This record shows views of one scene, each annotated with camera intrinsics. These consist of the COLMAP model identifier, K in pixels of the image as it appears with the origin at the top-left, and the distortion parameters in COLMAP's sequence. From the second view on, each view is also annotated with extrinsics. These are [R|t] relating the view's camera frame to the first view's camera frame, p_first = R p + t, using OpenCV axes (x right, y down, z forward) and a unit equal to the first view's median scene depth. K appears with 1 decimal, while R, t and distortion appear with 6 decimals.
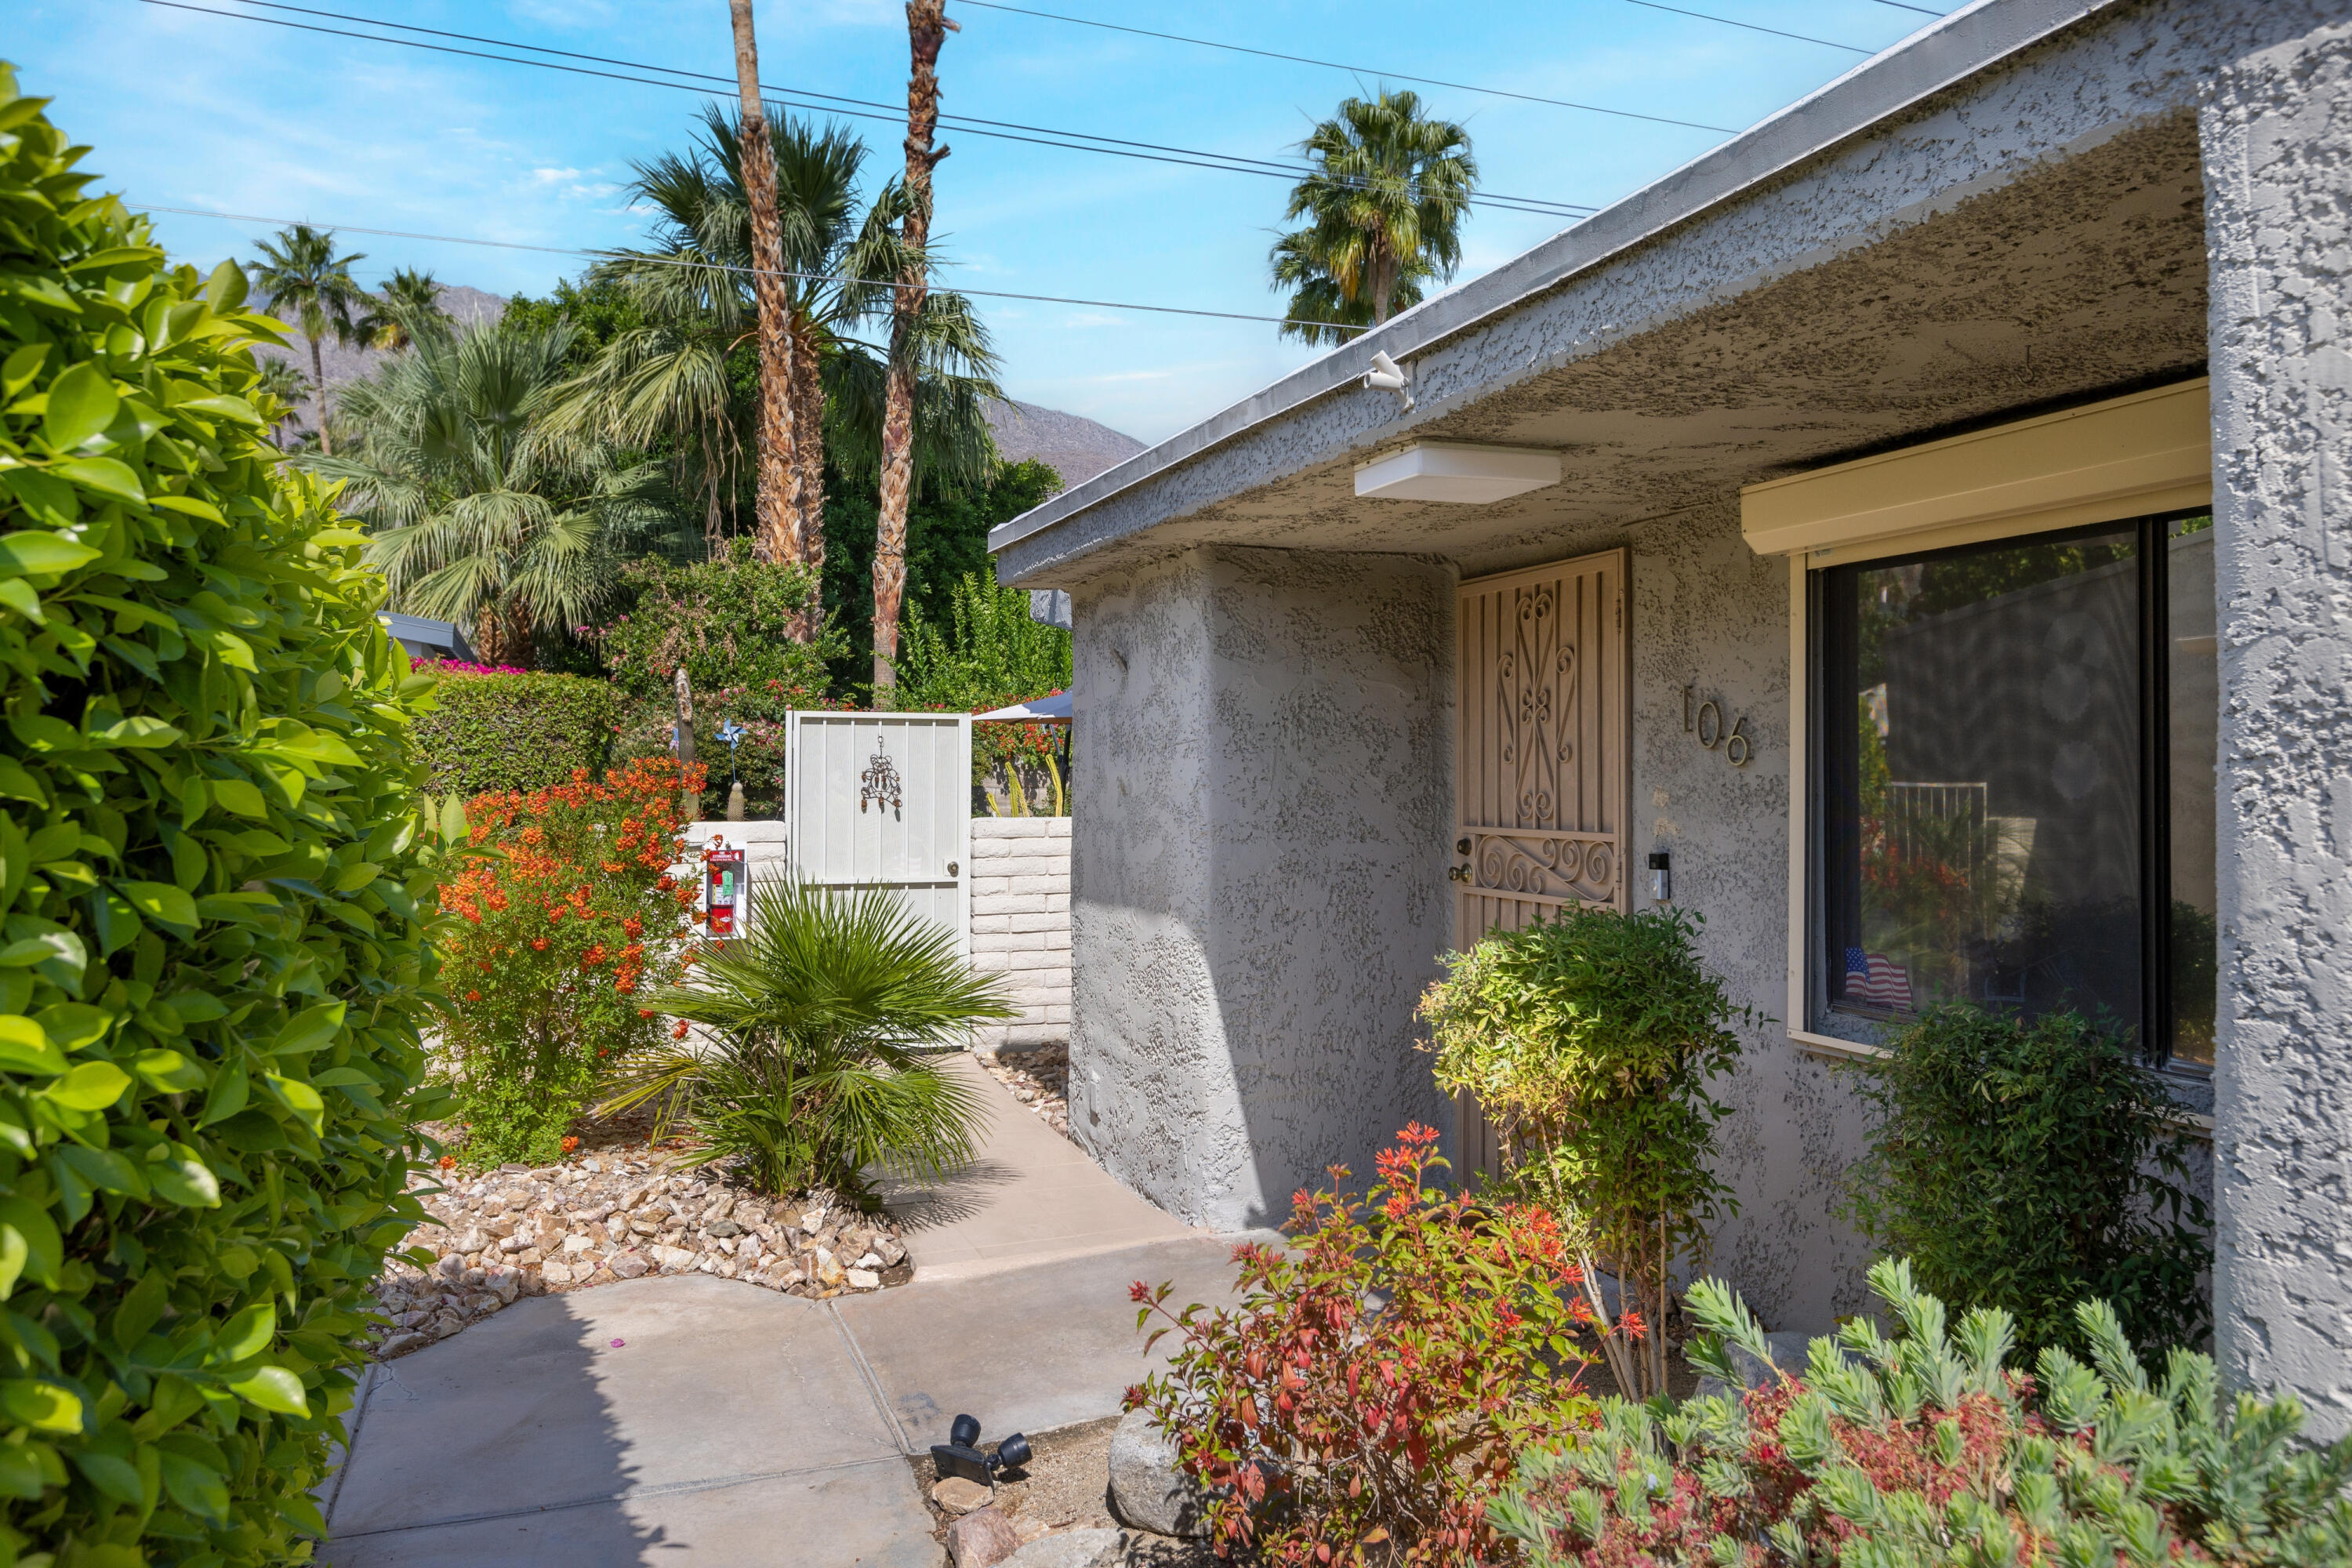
lens RADIAL K [[1672.6, 0, 1123.9], [0, 1672.6, 743.8], [0, 0, 1]] dist [0.019482, 0.000266]
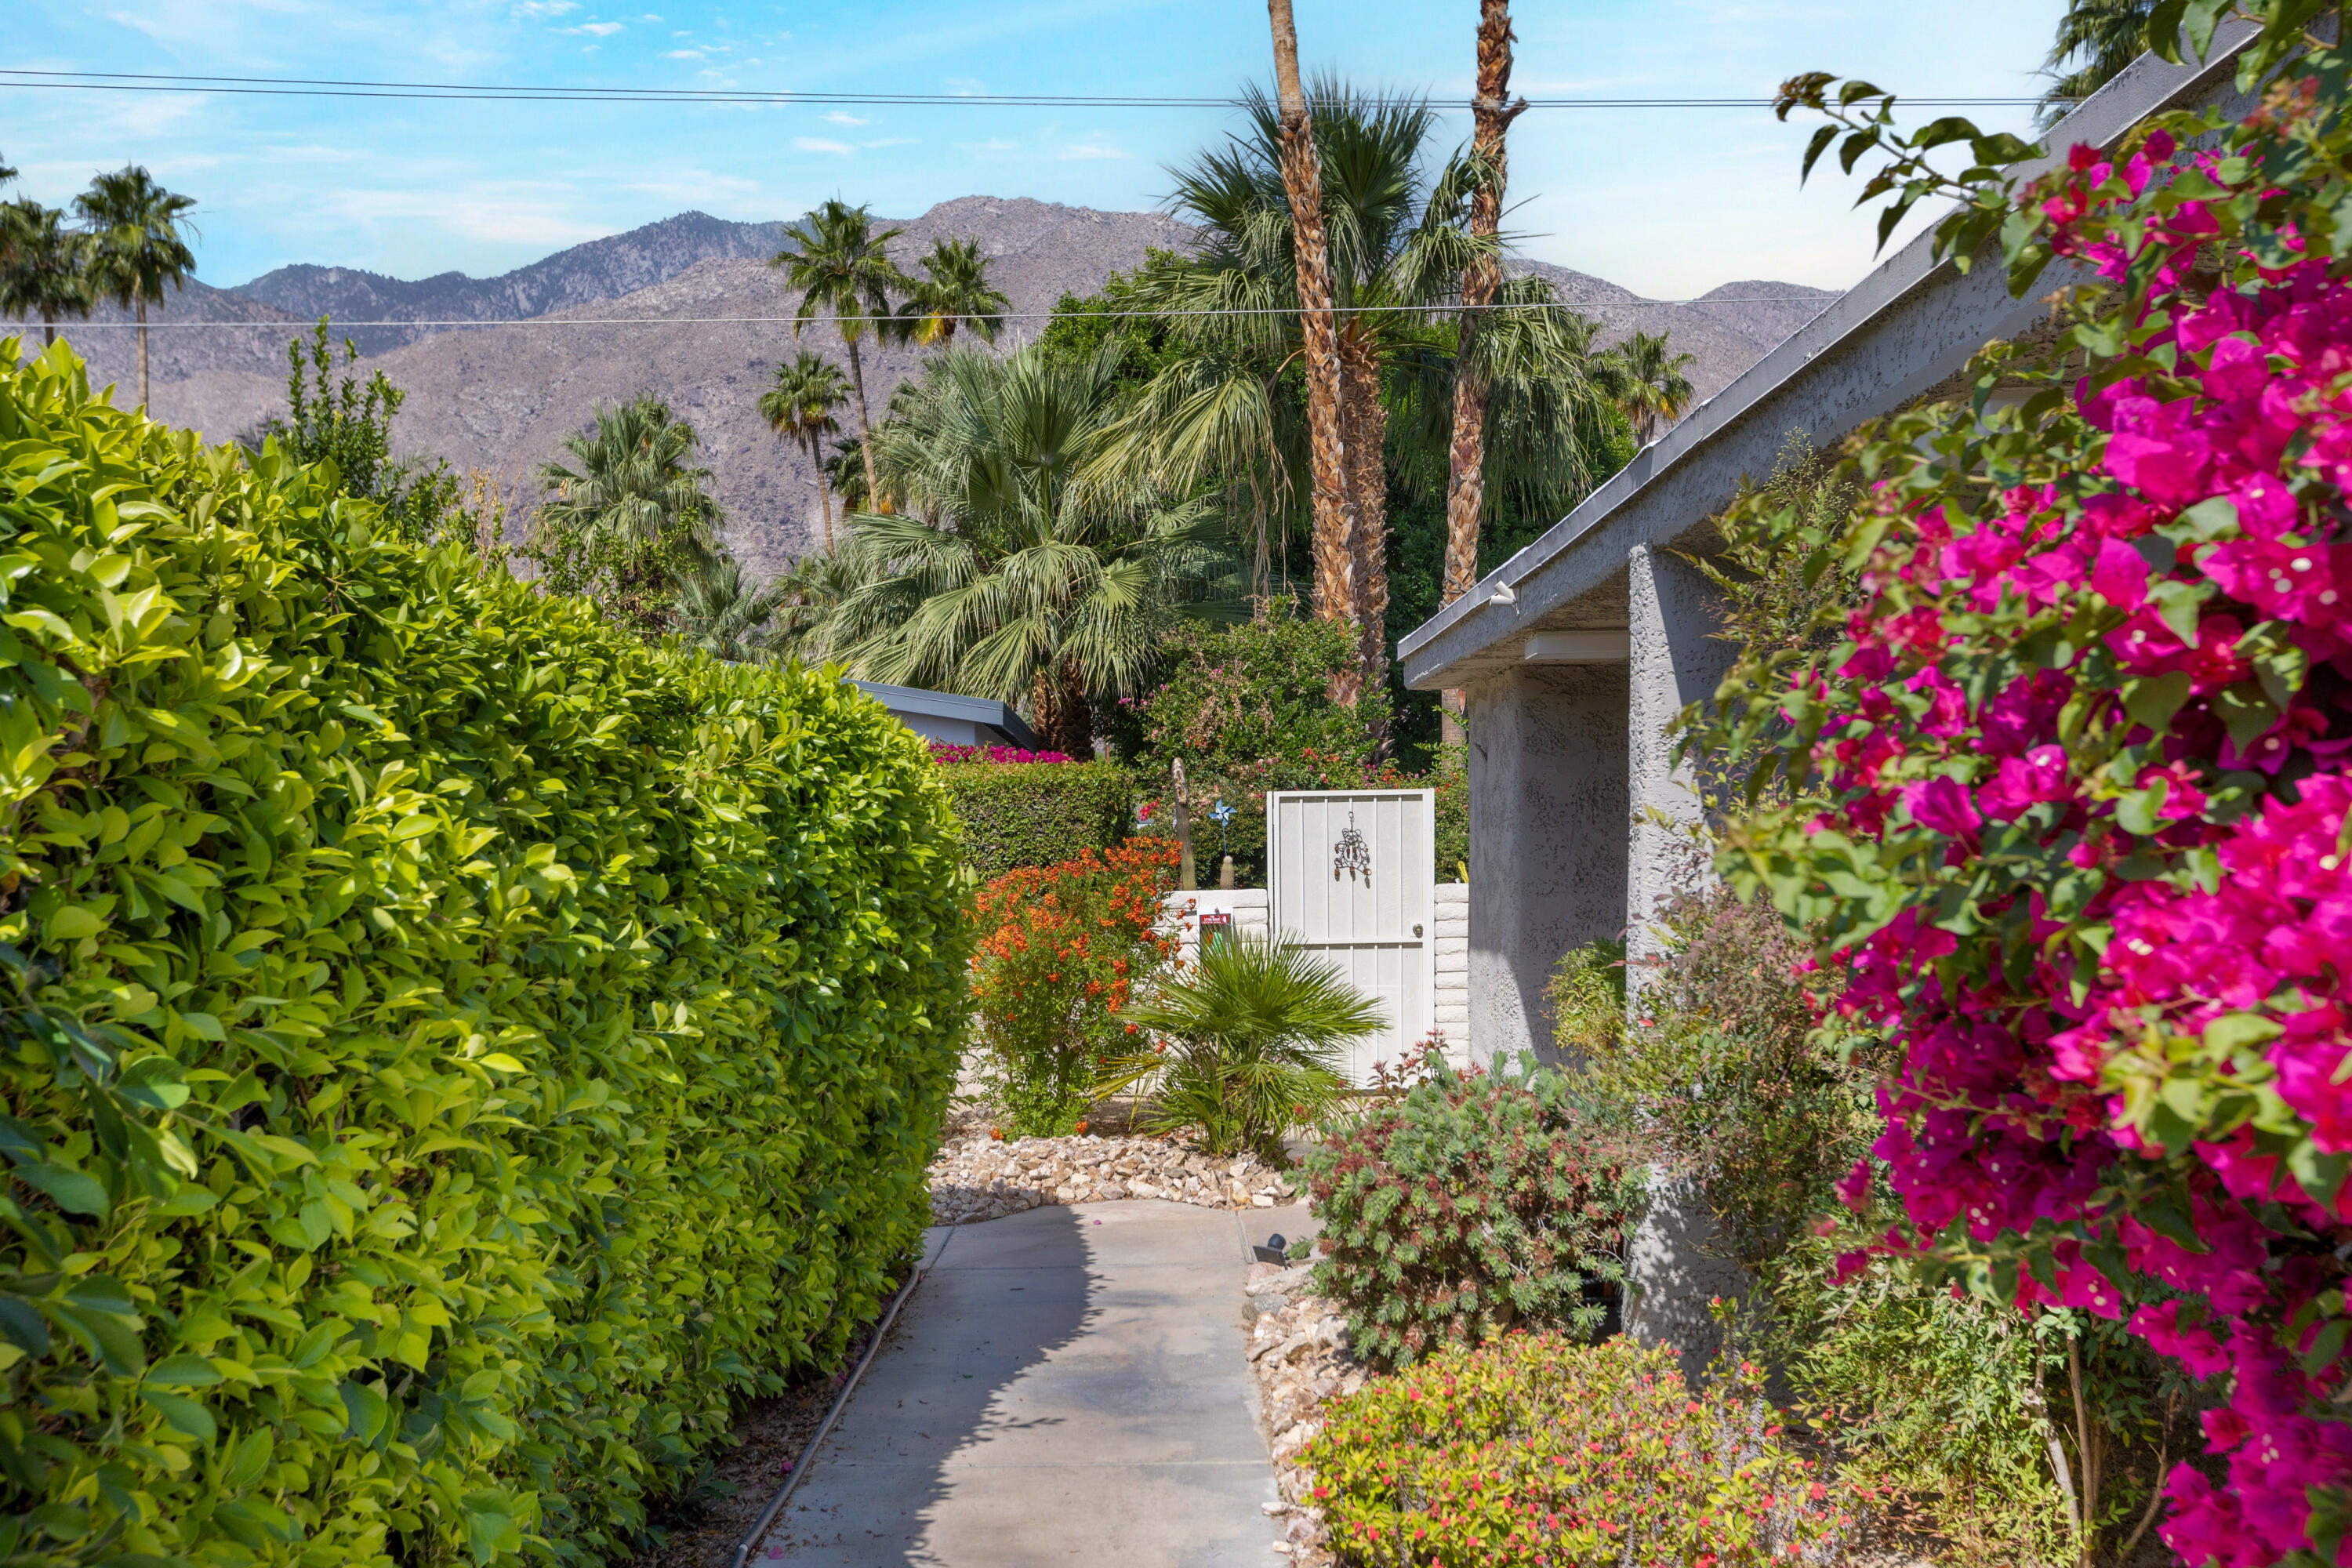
lens RADIAL K [[2269.8, 0, 1175.7], [0, 2269.8, 1086.0], [0, 0, 1]] dist [0.008264, 0.015011]
pose [[0.950639, 0.013033, -0.310024, 0.102045], [0.026145, 0.992200, 0.121880, -0.005053], [0.309194, -0.123969, 0.942884, -0.230193]]
